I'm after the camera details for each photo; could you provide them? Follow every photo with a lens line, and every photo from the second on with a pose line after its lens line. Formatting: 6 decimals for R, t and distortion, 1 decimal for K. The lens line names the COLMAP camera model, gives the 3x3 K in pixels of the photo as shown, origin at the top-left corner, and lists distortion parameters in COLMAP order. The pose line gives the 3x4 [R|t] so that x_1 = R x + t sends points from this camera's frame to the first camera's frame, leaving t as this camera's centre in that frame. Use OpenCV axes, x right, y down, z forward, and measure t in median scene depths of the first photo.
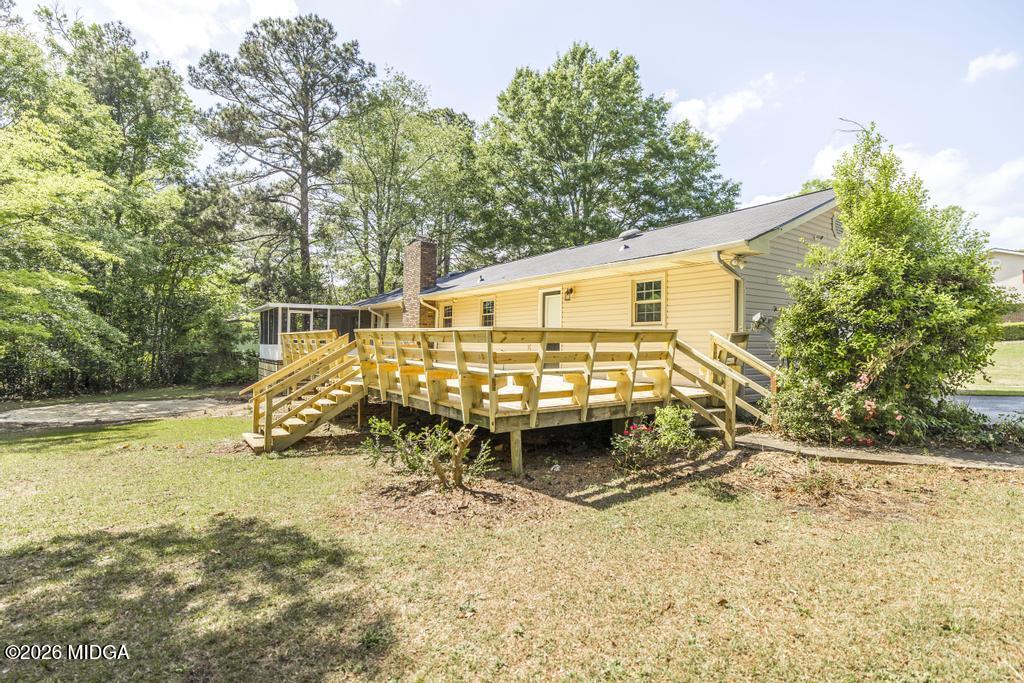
lens RADIAL K [[495.7, 0, 511.0], [0, 495.7, 339.8], [0, 0, 1]] dist [-0.003753, -0.001083]
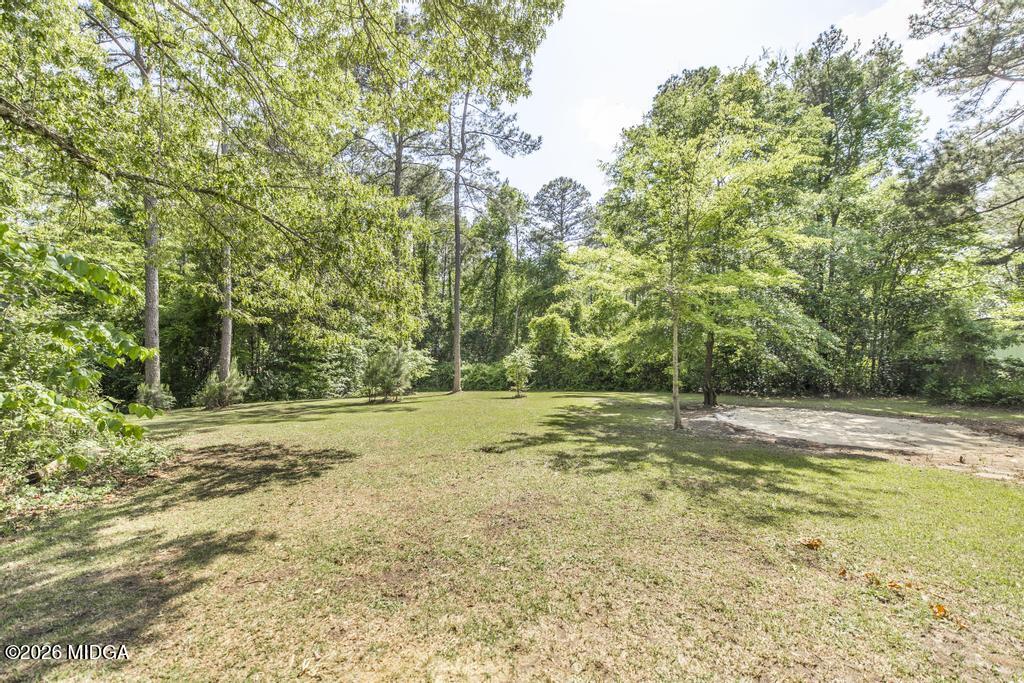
lens RADIAL K [[439.8, 0, 518.2], [0, 439.8, 338.7], [0, 0, 1]] dist [0.003763, 0.000280]
pose [[0.262591, -0.019711, -0.964706, -0.110873], [0.006666, 0.999805, -0.018614, 0.001489], [0.964884, -0.001543, 0.262672, 0.156962]]
